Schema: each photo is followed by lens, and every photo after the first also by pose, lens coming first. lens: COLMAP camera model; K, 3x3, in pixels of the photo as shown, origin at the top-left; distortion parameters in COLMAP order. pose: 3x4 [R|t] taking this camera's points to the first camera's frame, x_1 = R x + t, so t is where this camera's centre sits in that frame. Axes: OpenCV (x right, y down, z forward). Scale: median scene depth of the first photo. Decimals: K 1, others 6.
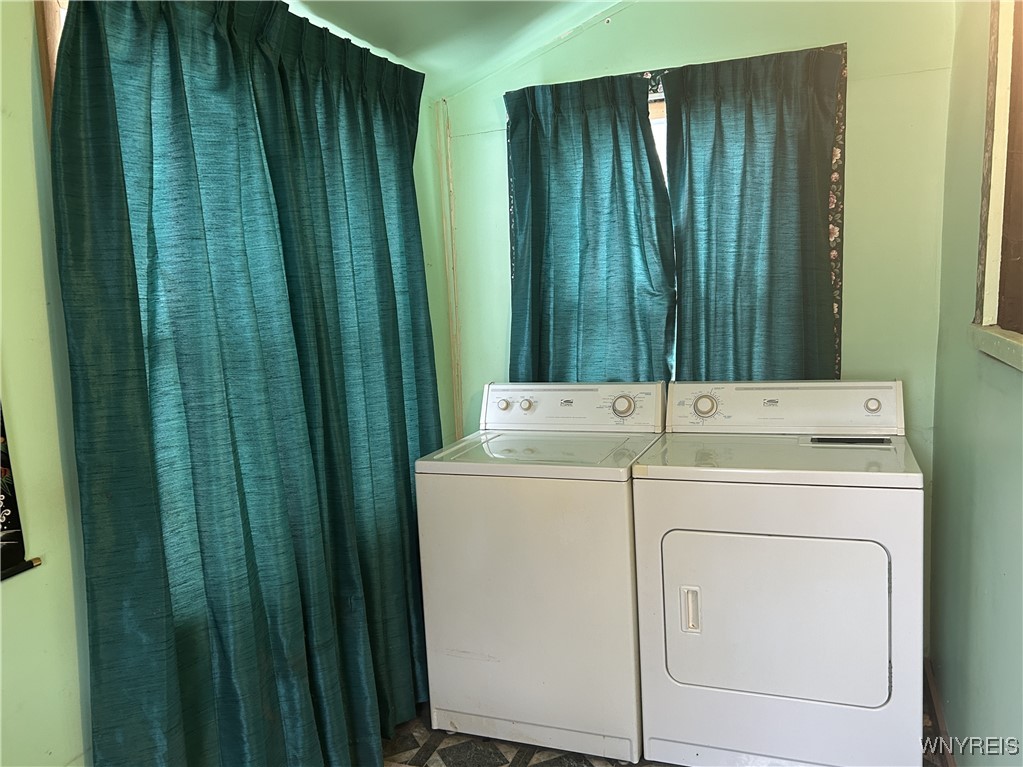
lens RADIAL K [[768.4, 0, 512.7], [0, 768.4, 382.5], [0, 0, 1]] dist [0.071334, -0.080913]
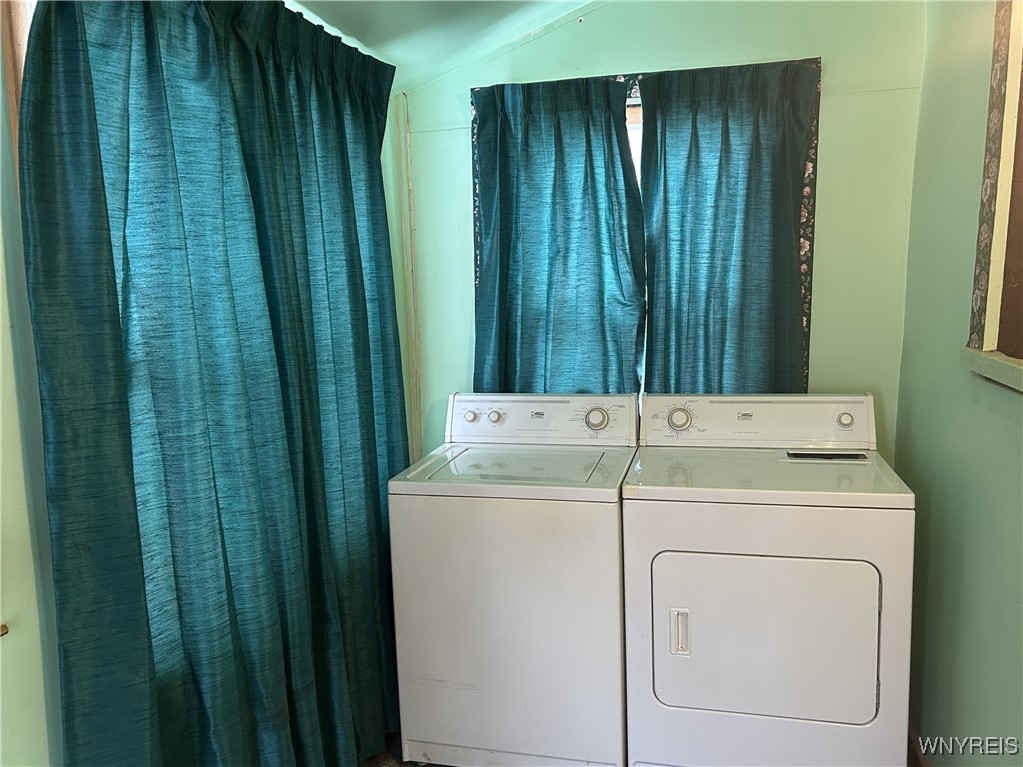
lens RADIAL K [[768.4, 0, 511.7], [0, 768.4, 385.9], [0, 0, 1]] dist [0.071334, -0.080913]
pose [[0.992739, 0.001744, 0.120272, -0.094858], [-0.003768, 0.999855, 0.016606, -0.031797], [-0.120225, -0.016938, 0.992602, 0.052773]]
